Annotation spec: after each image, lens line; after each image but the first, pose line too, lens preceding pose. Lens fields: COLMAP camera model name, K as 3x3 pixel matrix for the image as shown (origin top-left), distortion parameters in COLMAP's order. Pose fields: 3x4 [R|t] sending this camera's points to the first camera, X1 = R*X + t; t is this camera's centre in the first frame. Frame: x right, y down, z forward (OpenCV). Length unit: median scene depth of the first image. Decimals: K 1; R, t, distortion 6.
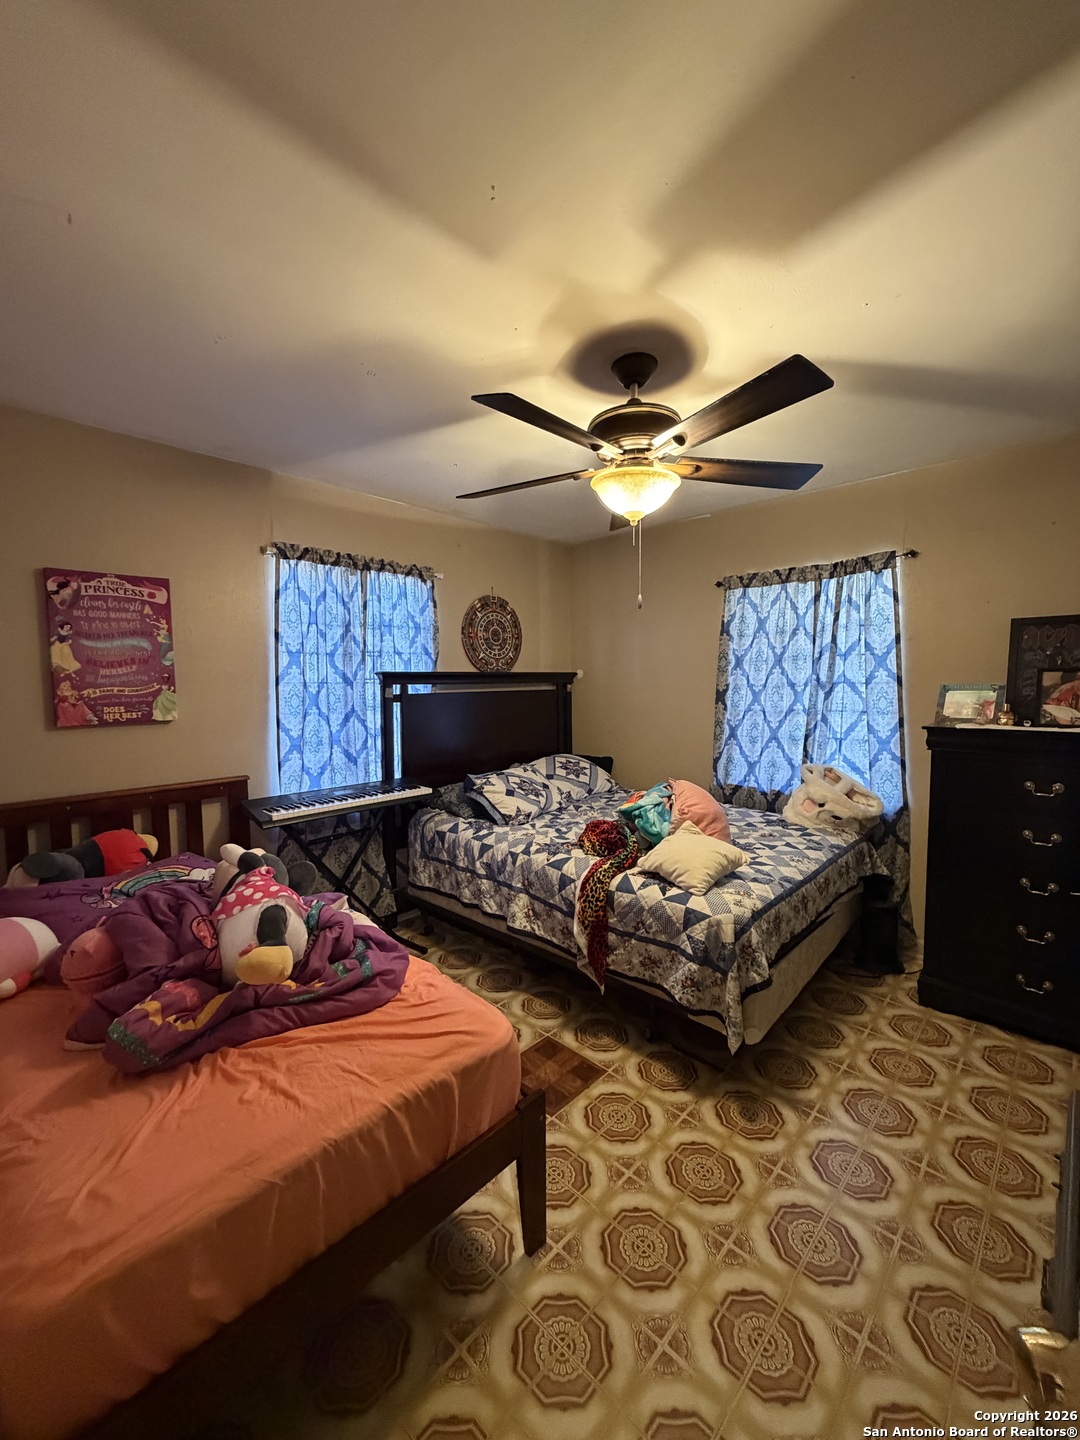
lens RADIAL K [[574.5, 0, 540.0], [0, 574.5, 720.0], [0, 0, 1]] dist [-0.000768, 0.000373]
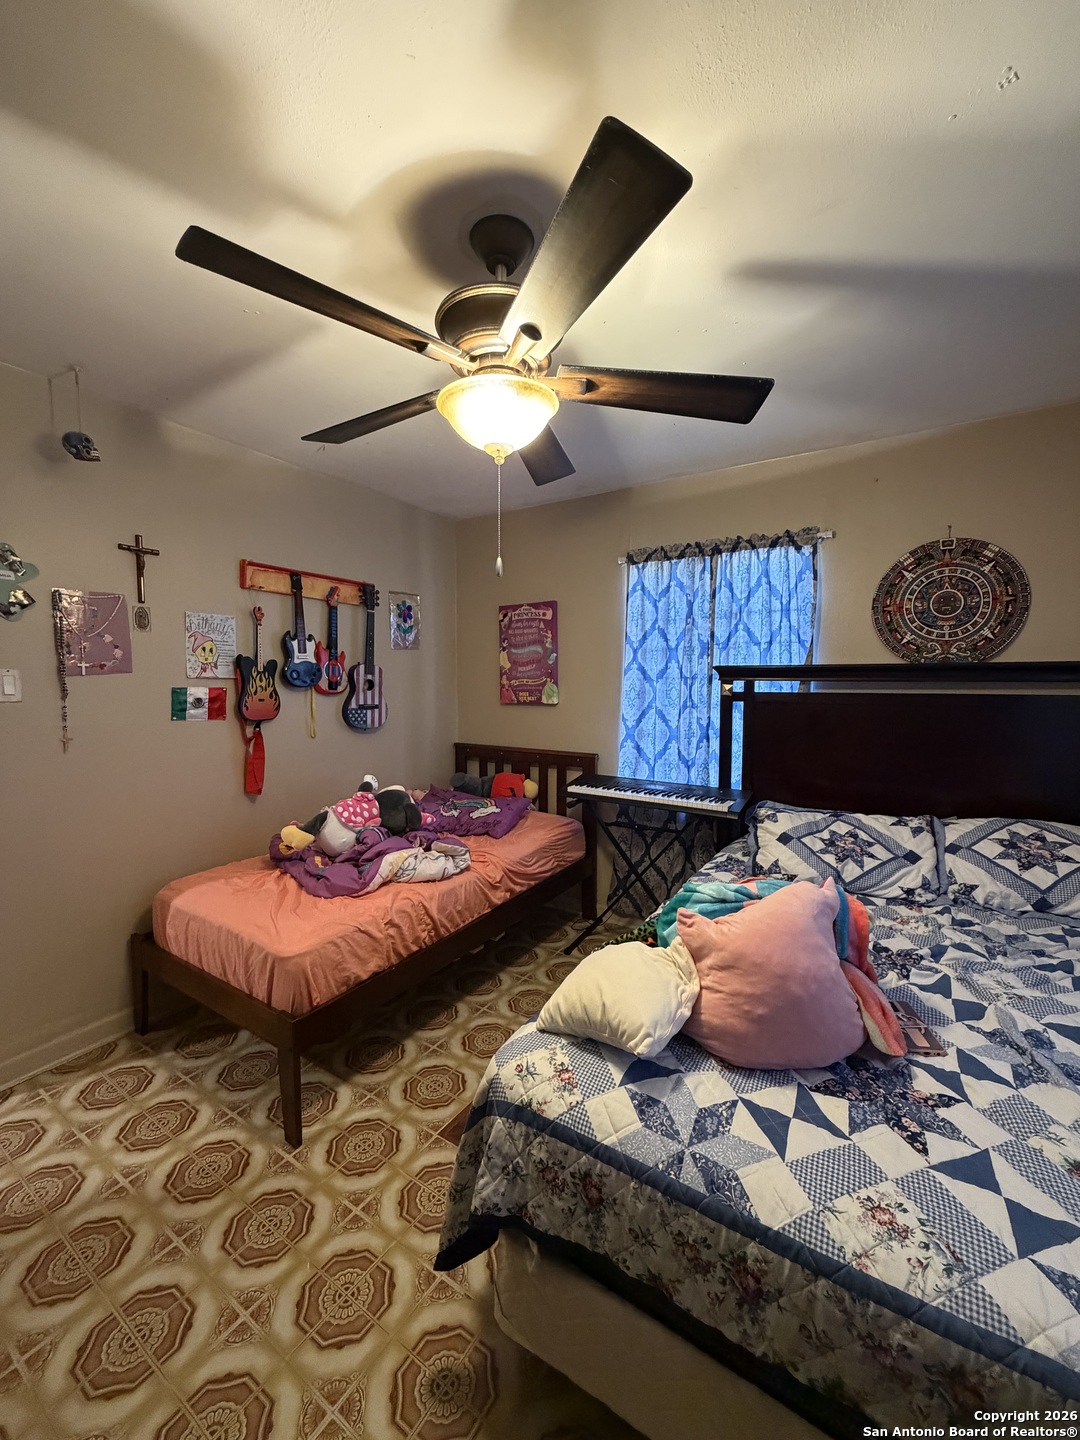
lens RADIAL K [[574.5, 0, 540.0], [0, 574.5, 720.0], [0, 0, 1]] dist [-0.000768, 0.000373]
pose [[0.187659, 0.079410, -0.979019, 0.699465], [-0.070892, 0.995222, 0.067135, -0.051306], [0.979673, 0.056806, 0.192391, 0.710299]]
